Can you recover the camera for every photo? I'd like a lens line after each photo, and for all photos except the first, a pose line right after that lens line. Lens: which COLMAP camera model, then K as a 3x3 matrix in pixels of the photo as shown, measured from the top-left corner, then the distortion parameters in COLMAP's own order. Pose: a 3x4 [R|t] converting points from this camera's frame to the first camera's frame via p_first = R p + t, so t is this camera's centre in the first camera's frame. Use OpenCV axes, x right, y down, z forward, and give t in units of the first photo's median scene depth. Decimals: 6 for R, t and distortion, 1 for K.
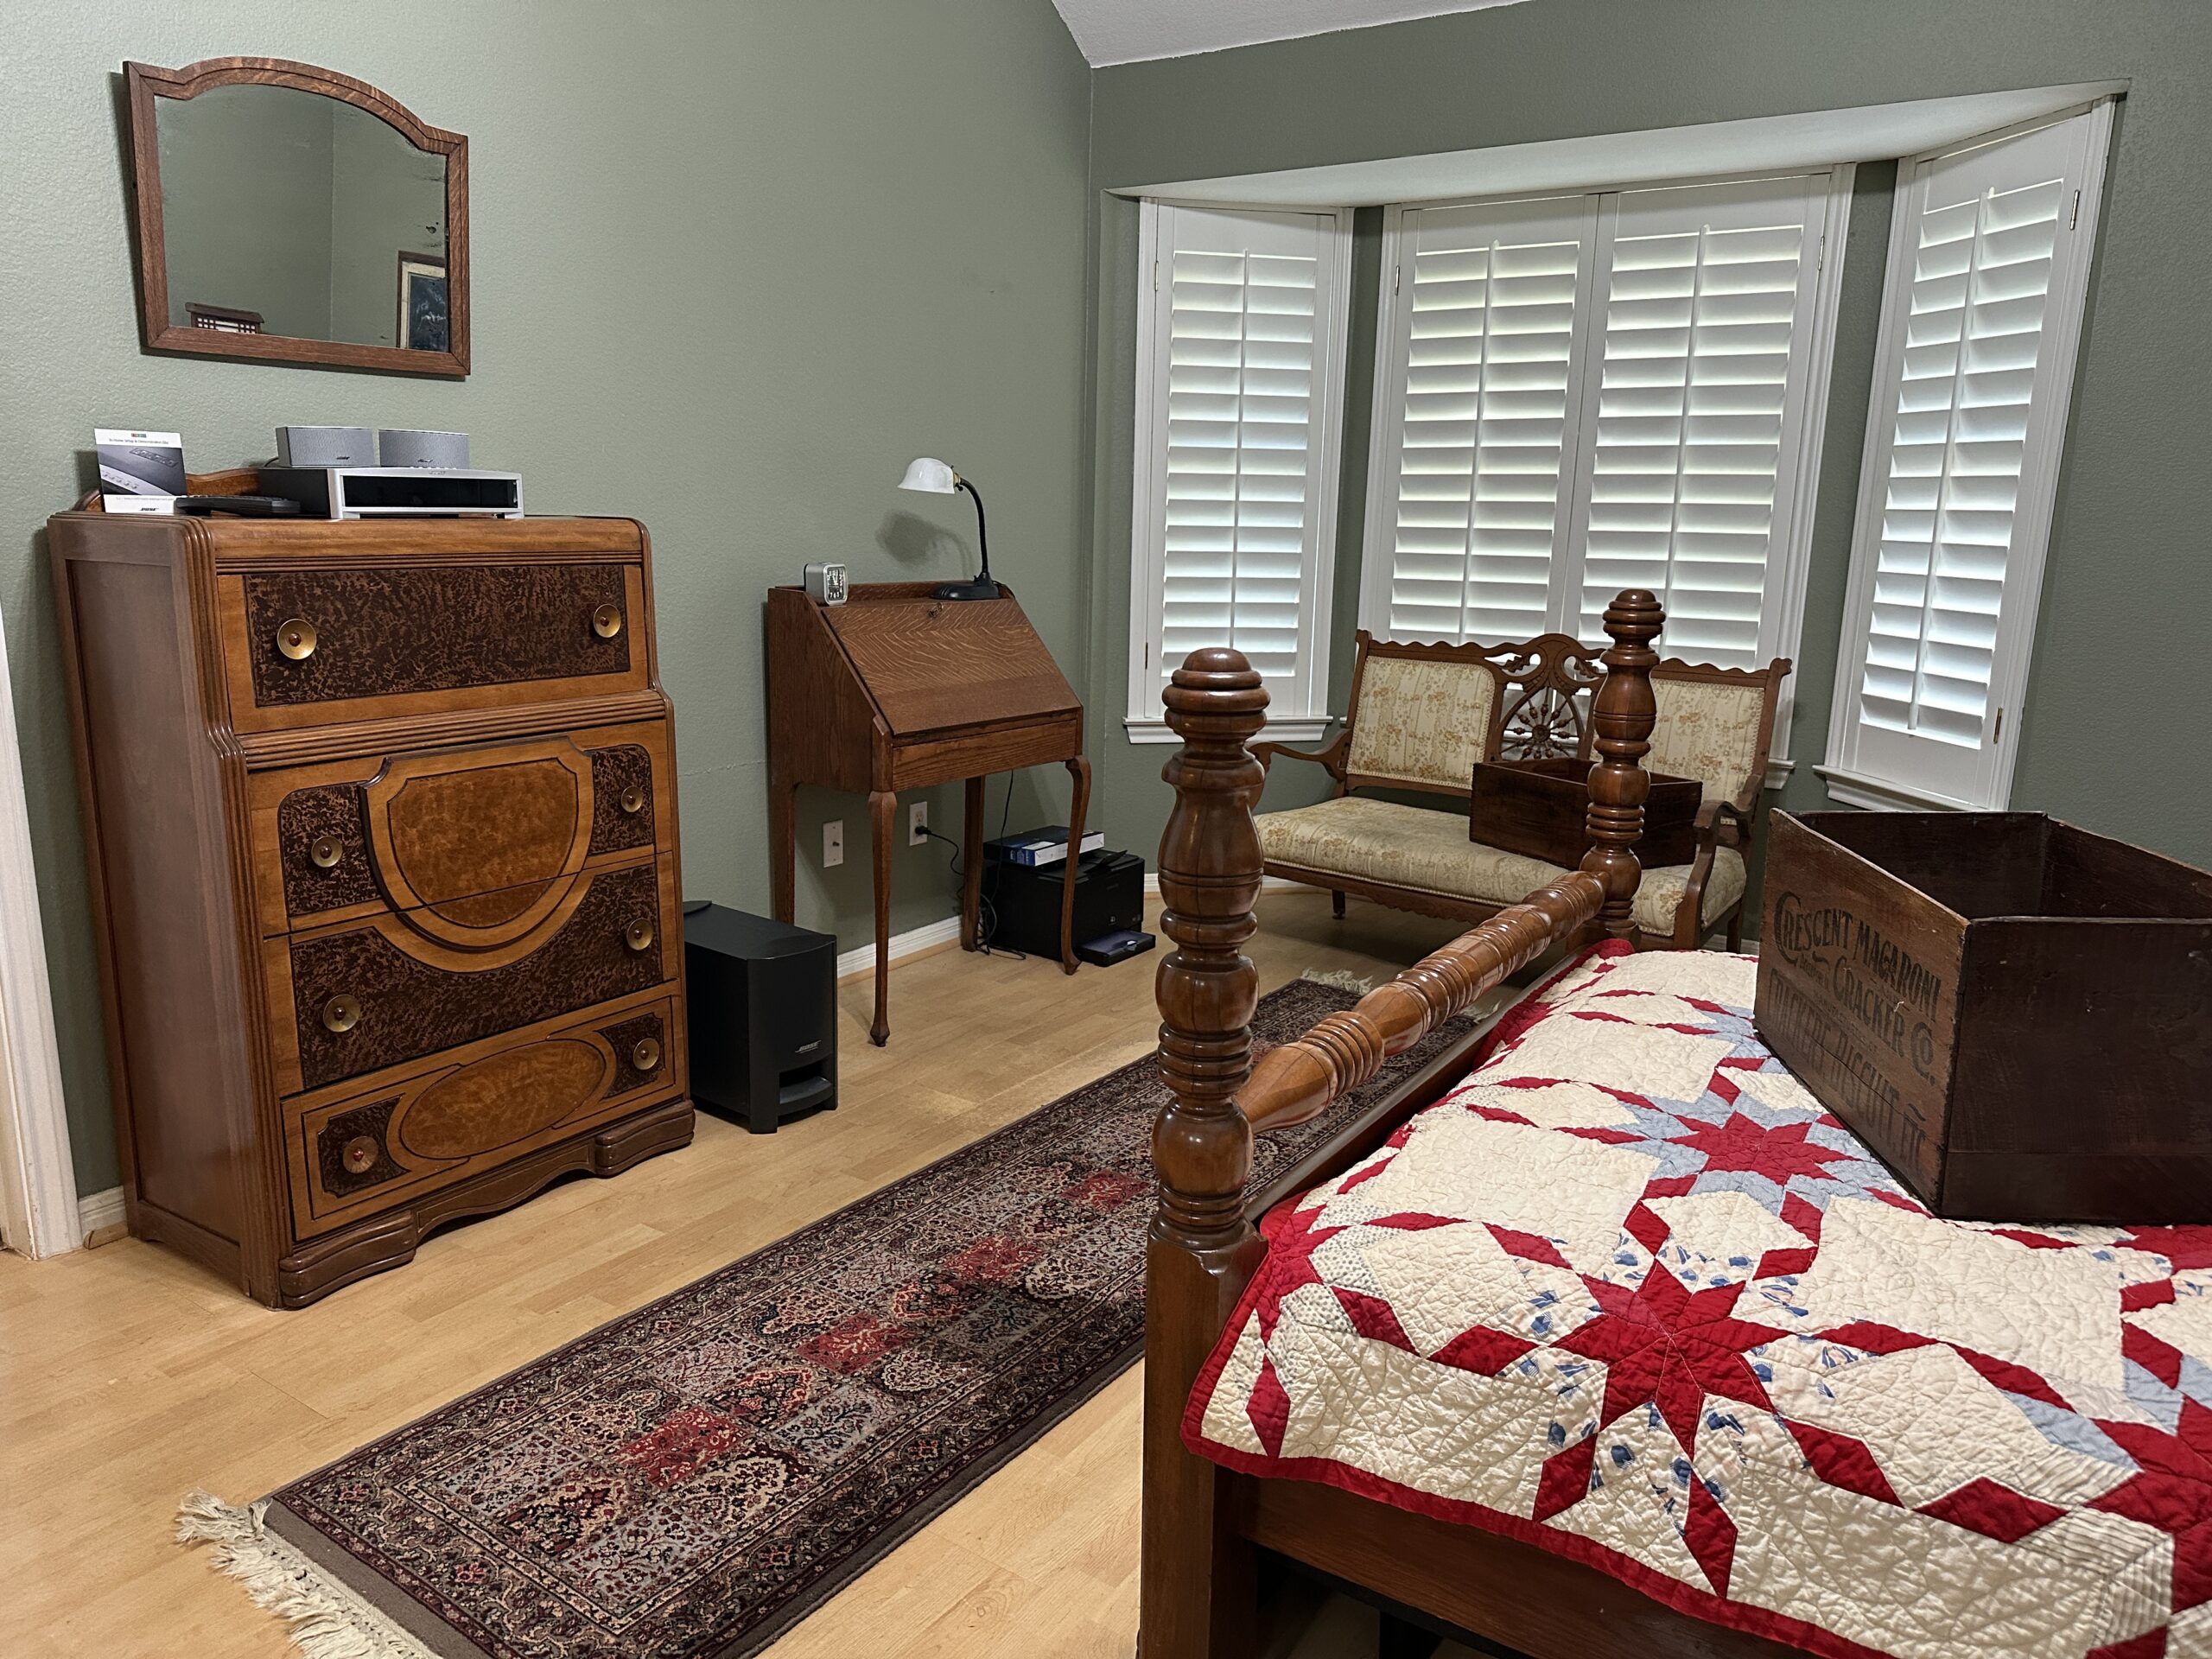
lens RADIAL K [[1530.0, 0, 1162.7], [0, 1530.0, 840.9], [0, 0, 1]] dist [0.028927, -0.039038]
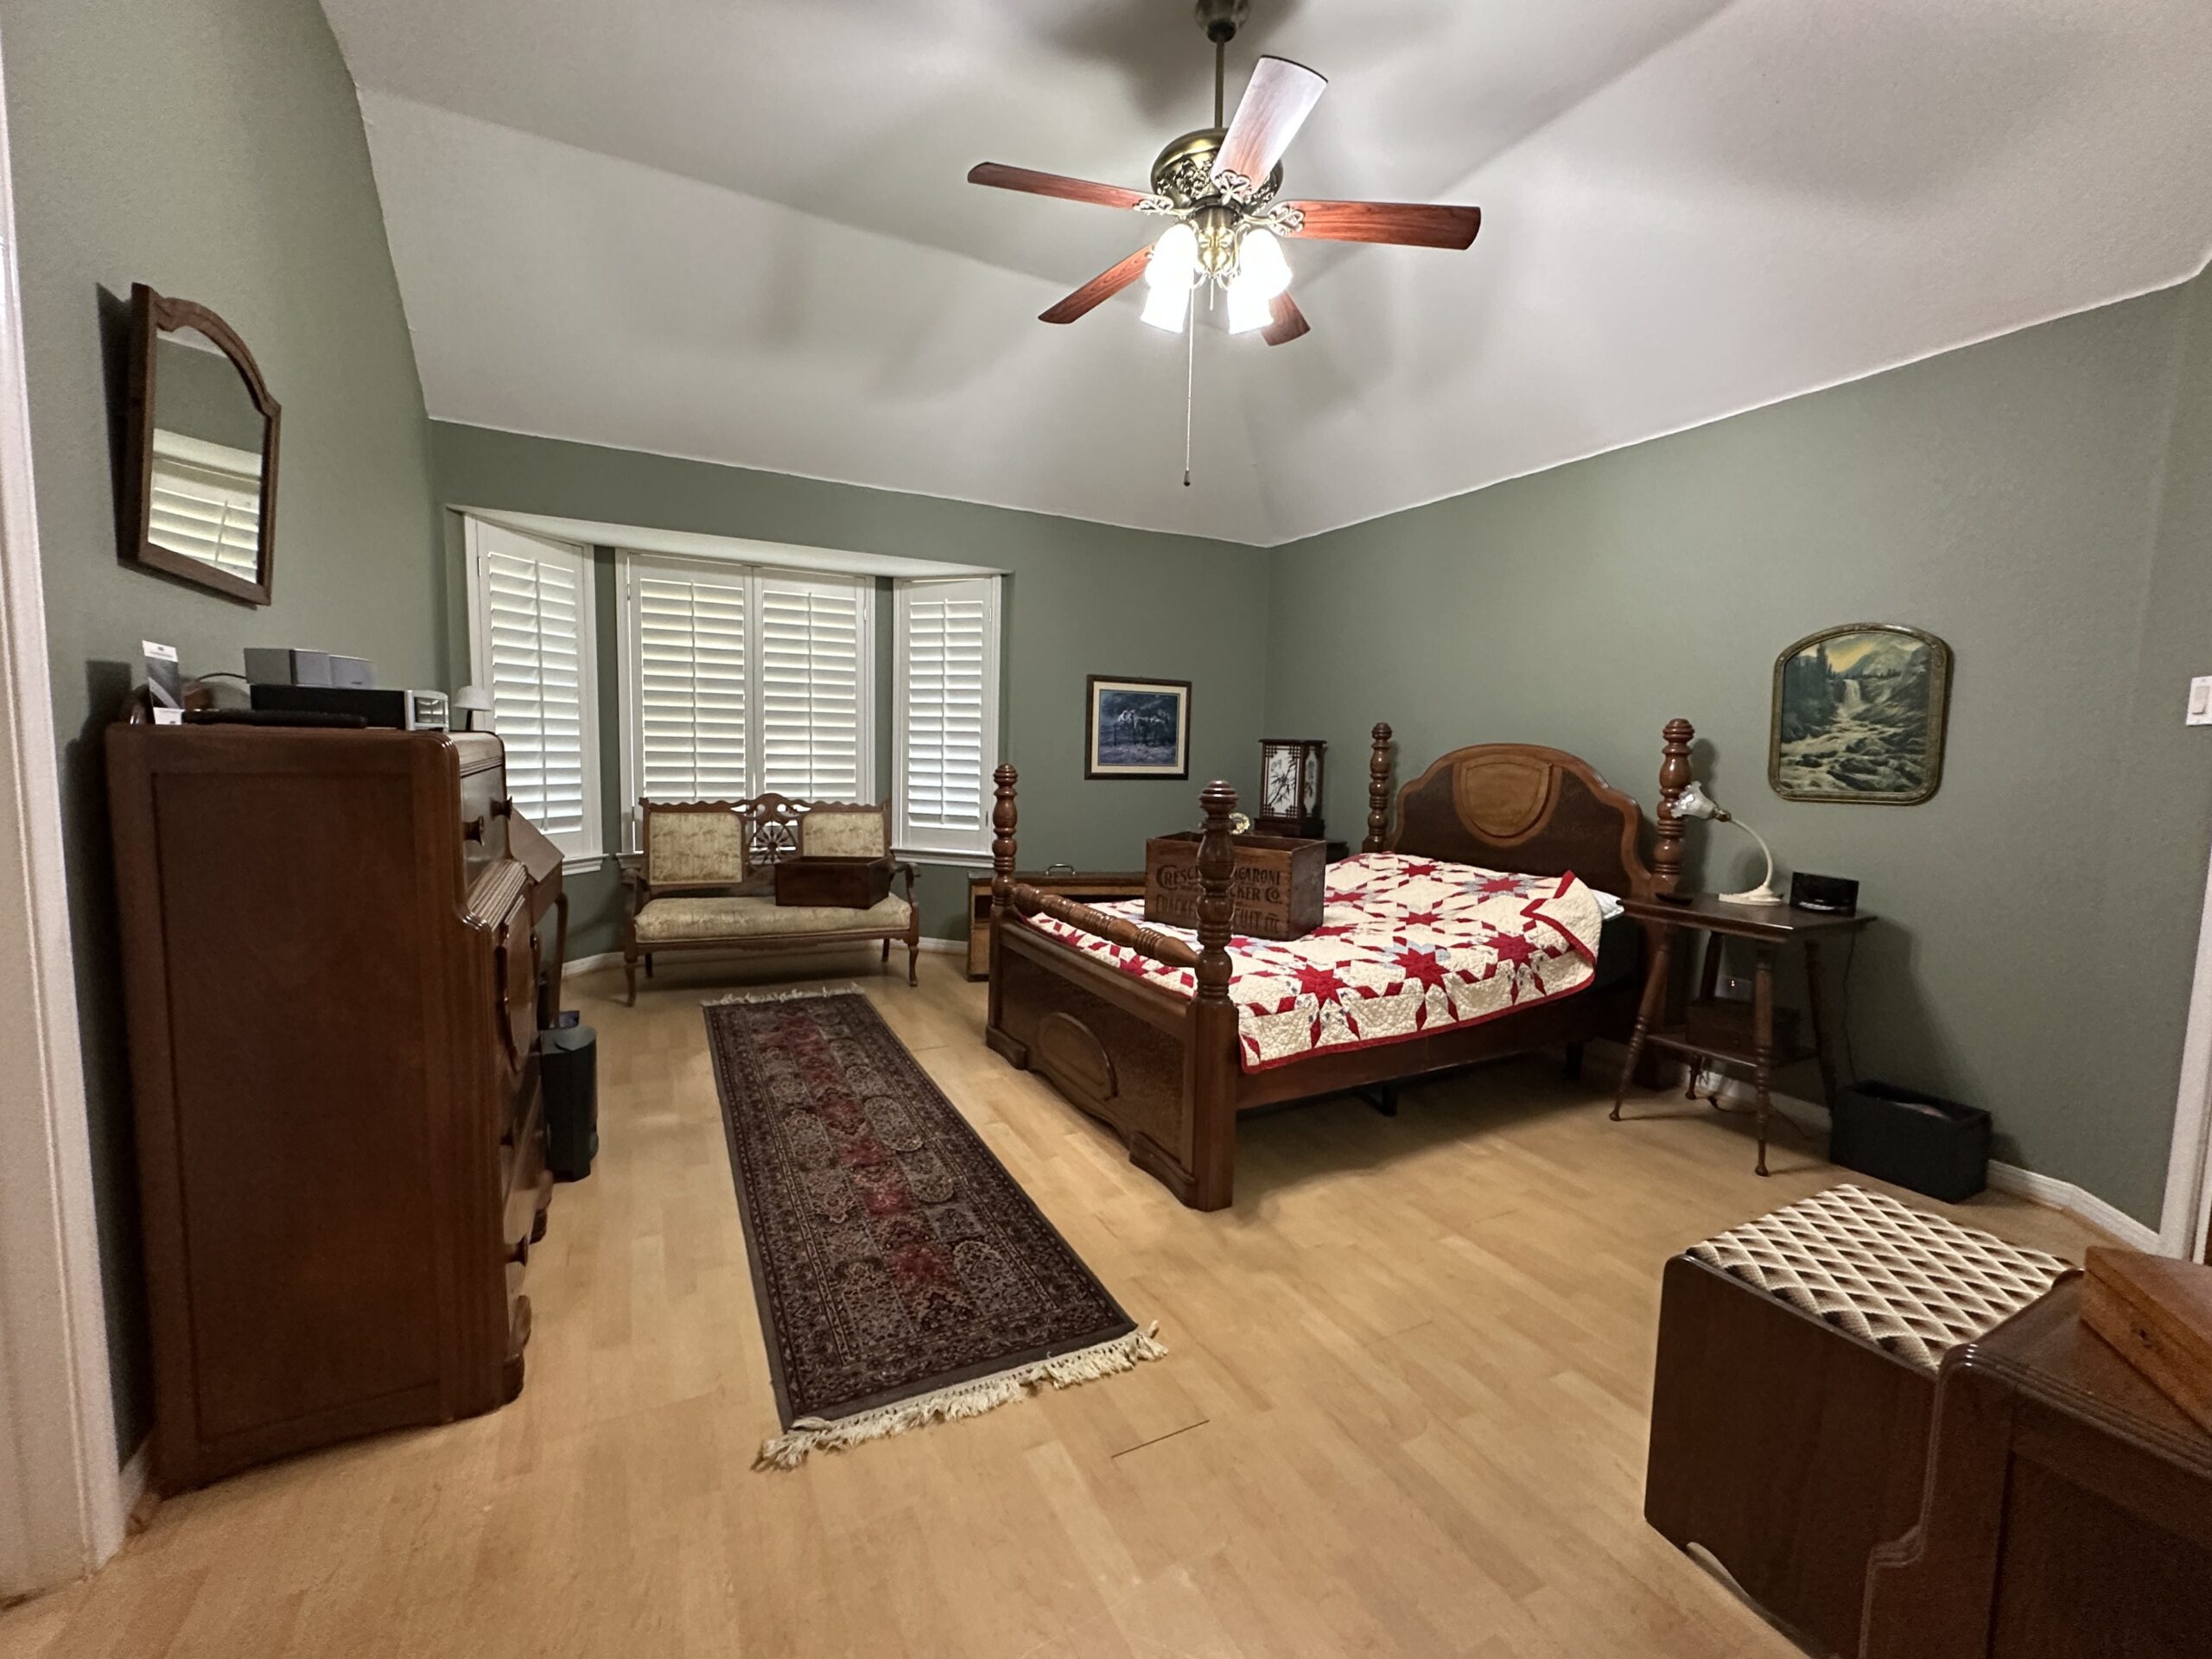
lens RADIAL K [[881.7, 0, 1097.0], [0, 881.7, 829.6], [0, 0, 1]] dist [-0.002034, 0.000301]
pose [[0.507791, -0.089285, 0.856841, -0.512734], [0.170311, 0.985389, 0.001748, -0.027719], [-0.844477, 0.145042, 0.515578, 0.127355]]
